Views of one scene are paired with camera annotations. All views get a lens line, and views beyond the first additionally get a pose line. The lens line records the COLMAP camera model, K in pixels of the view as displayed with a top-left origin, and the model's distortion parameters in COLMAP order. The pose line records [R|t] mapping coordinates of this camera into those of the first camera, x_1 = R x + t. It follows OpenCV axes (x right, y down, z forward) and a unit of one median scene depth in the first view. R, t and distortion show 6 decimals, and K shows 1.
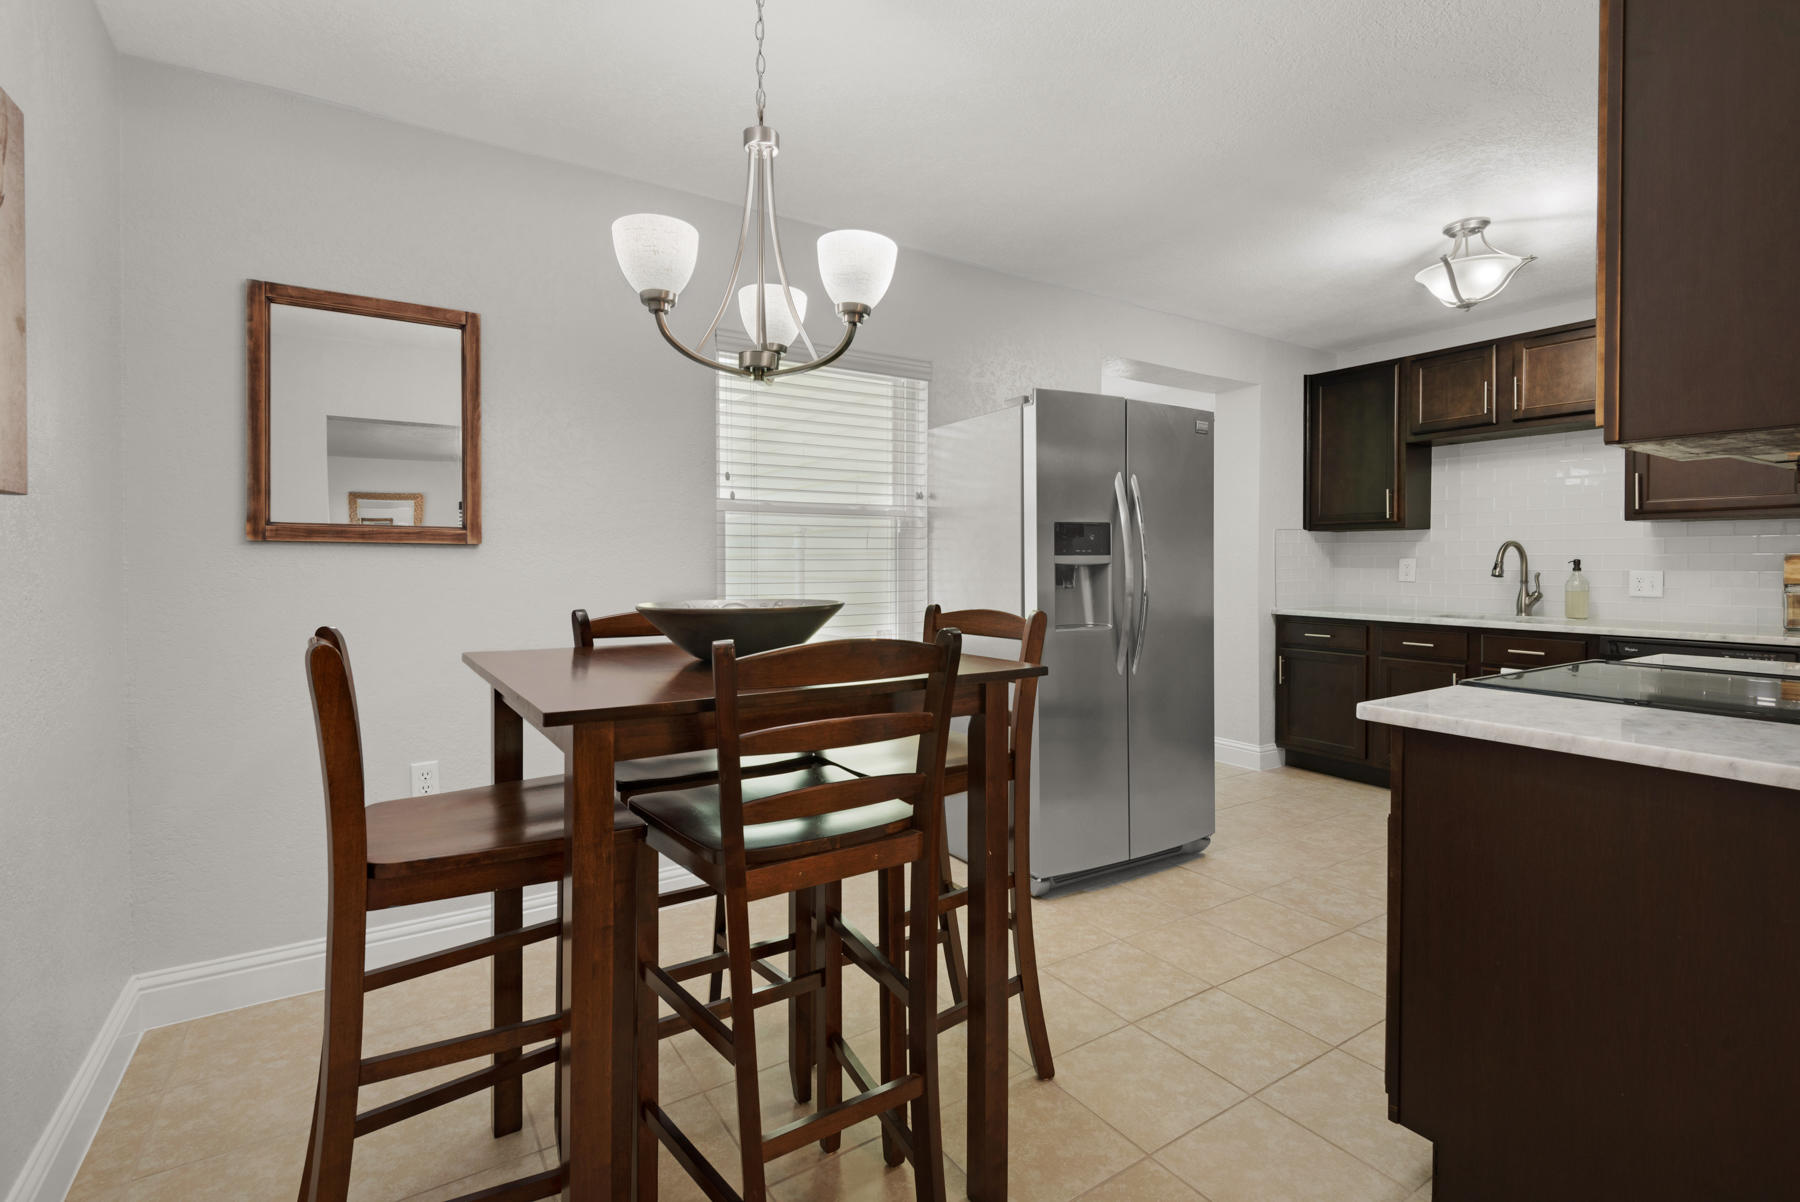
lens RADIAL K [[824.1, 0, 898.5], [0, 824.1, 595.7], [0, 0, 1]] dist [0.040424, -0.023425]
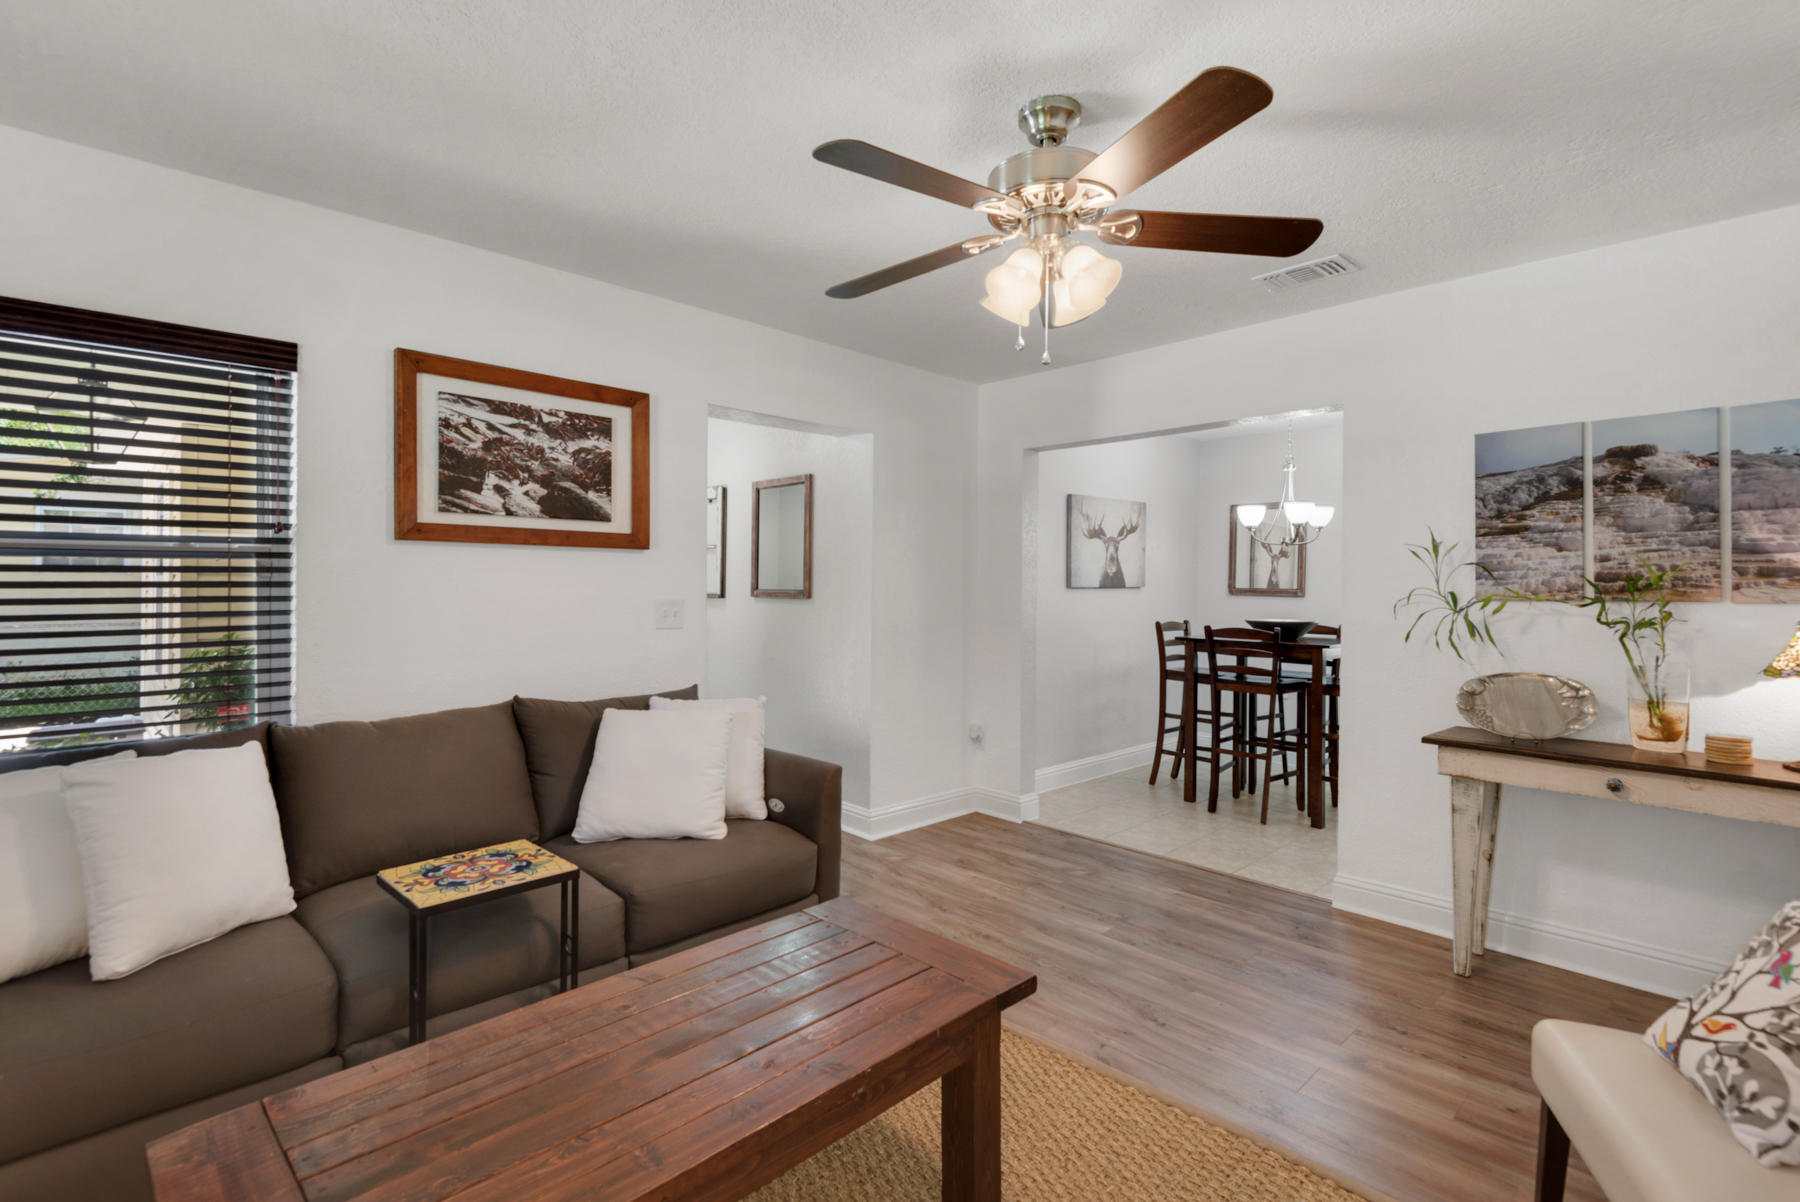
lens RADIAL K [[836.4, 0, 895.4], [0, 836.4, 587.9], [0, 0, 1]] dist [0.020630, -0.001000]
pose [[0.202298, 0.006707, -0.979301, 1.040140], [-0.048142, 0.998836, -0.003105, -0.012258], [0.978140, 0.047773, 0.202385, -0.411372]]
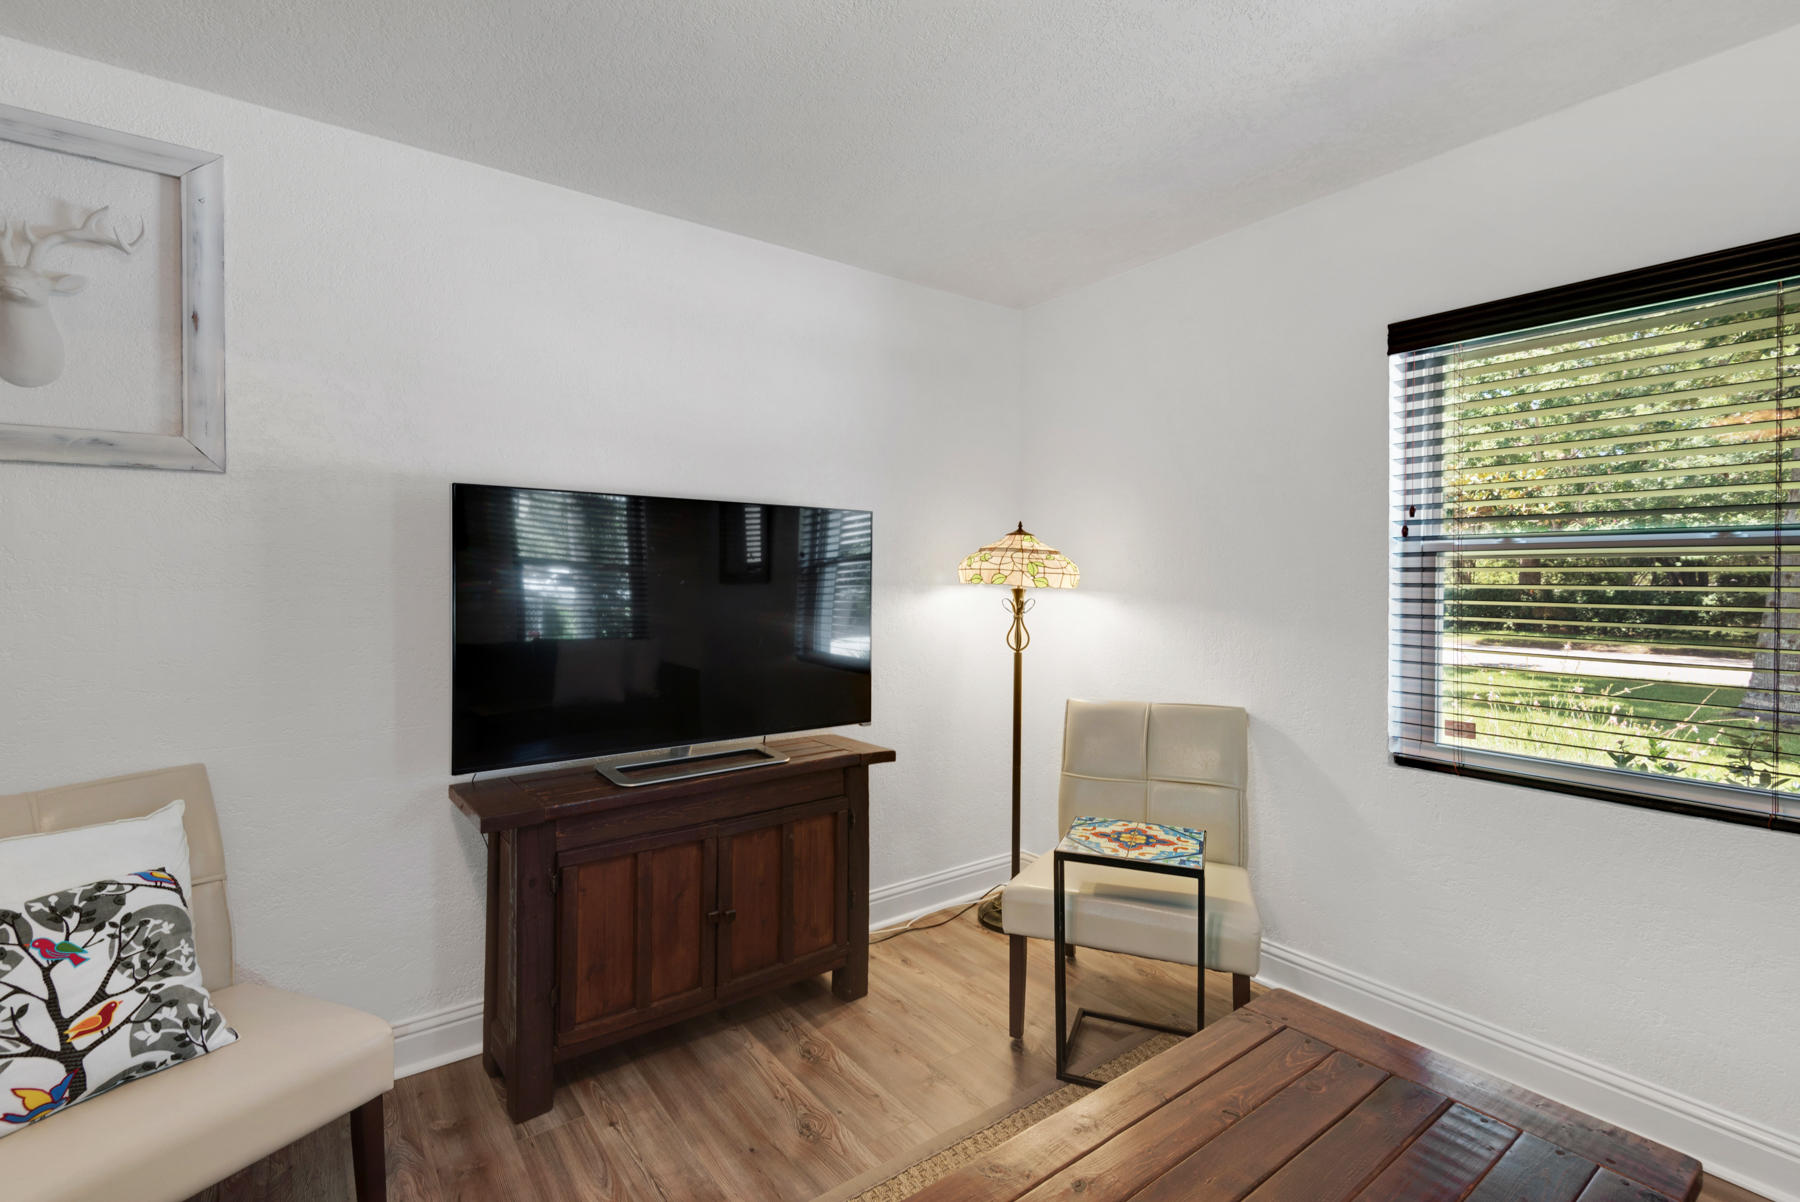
lens RADIAL K [[806.2, 0, 898.3], [0, 806.2, 585.9], [0, 0, 1]] dist [0.036925, -0.017472]
pose [[-0.055914, -0.006936, 0.998412, 0.410267], [0.043581, 0.999006, 0.009381, -0.016556], [-0.997484, 0.044037, -0.055556, -0.318419]]
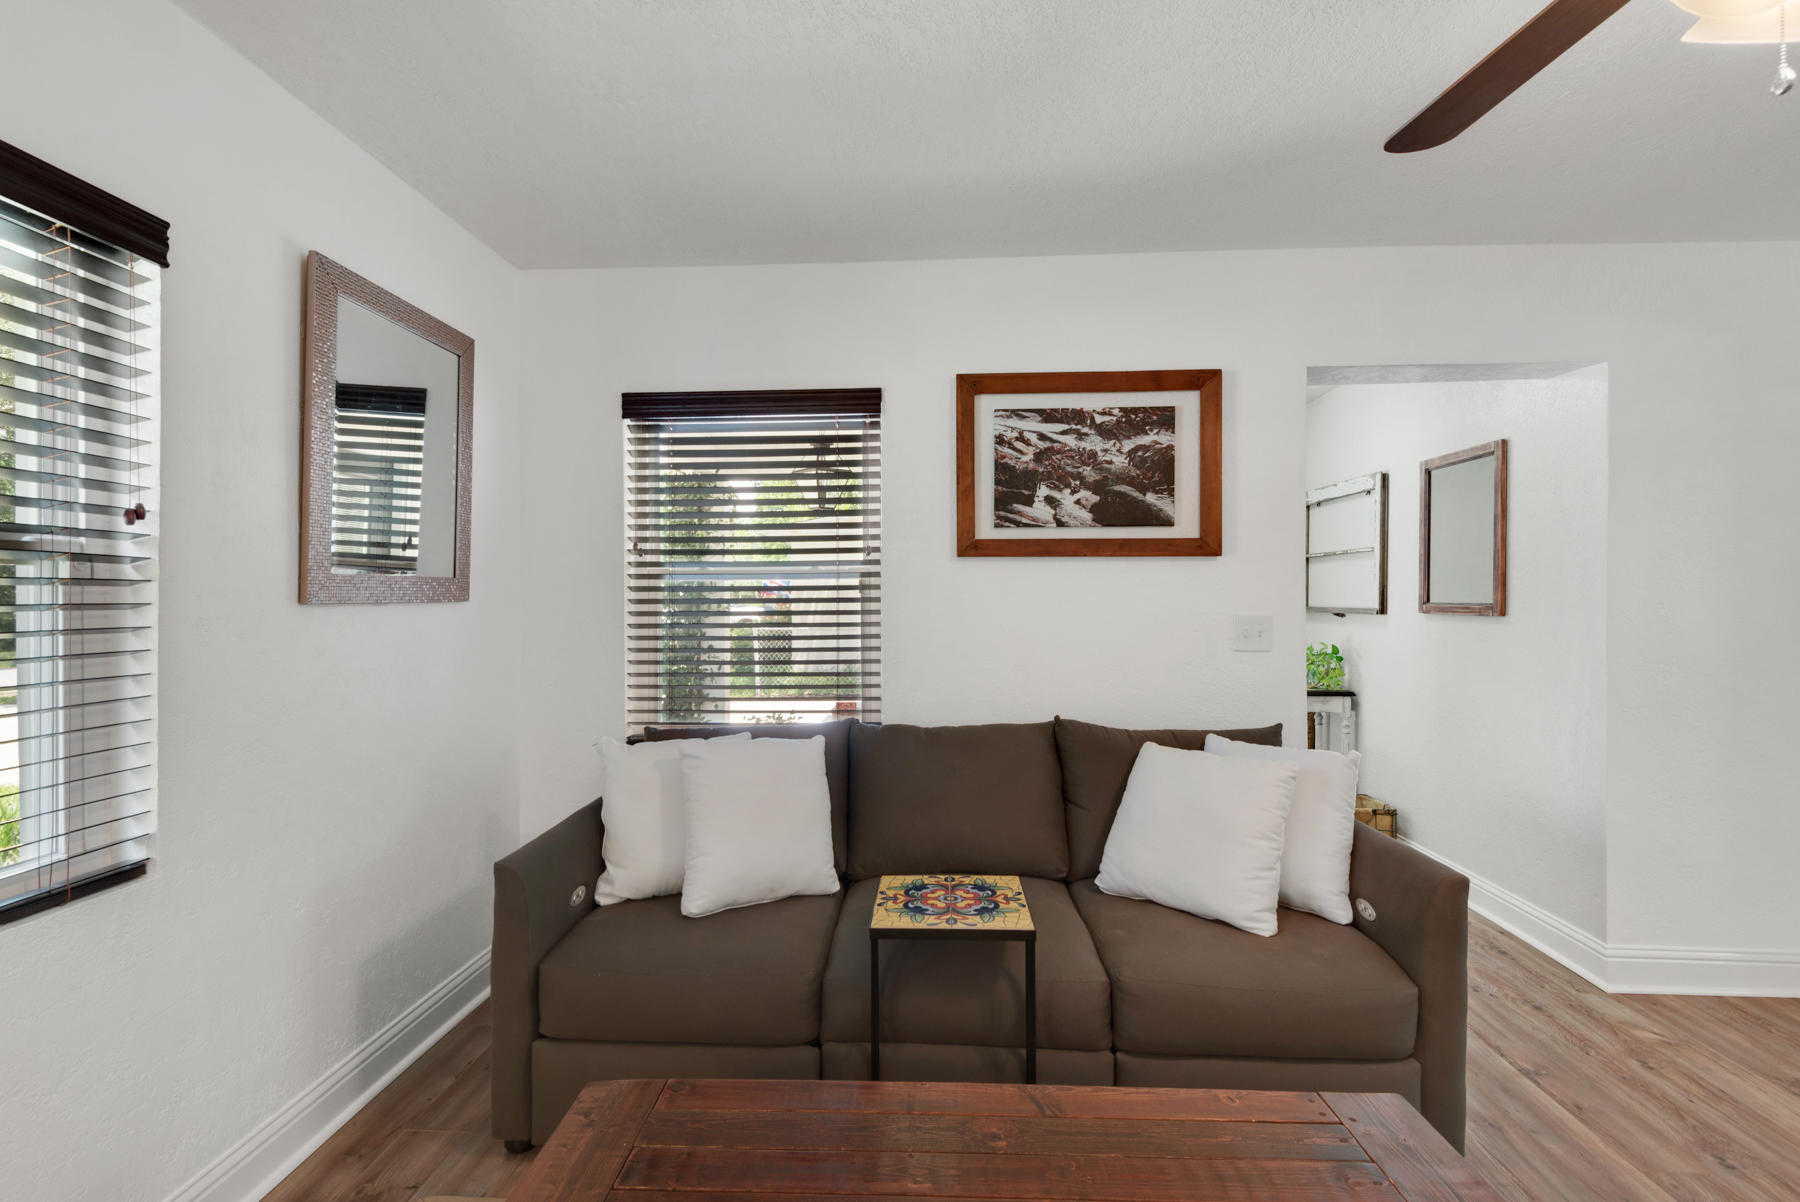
lens RADIAL K [[824.1, 0, 898.5], [0, 824.1, 595.7], [0, 0, 1]] dist [0.040424, -0.023425]
pose [[-0.579540, 0.001059, -0.814943, 0.893041], [-0.031437, 0.999226, 0.023655, -0.015740], [0.814337, 0.039328, -0.579058, -0.302192]]
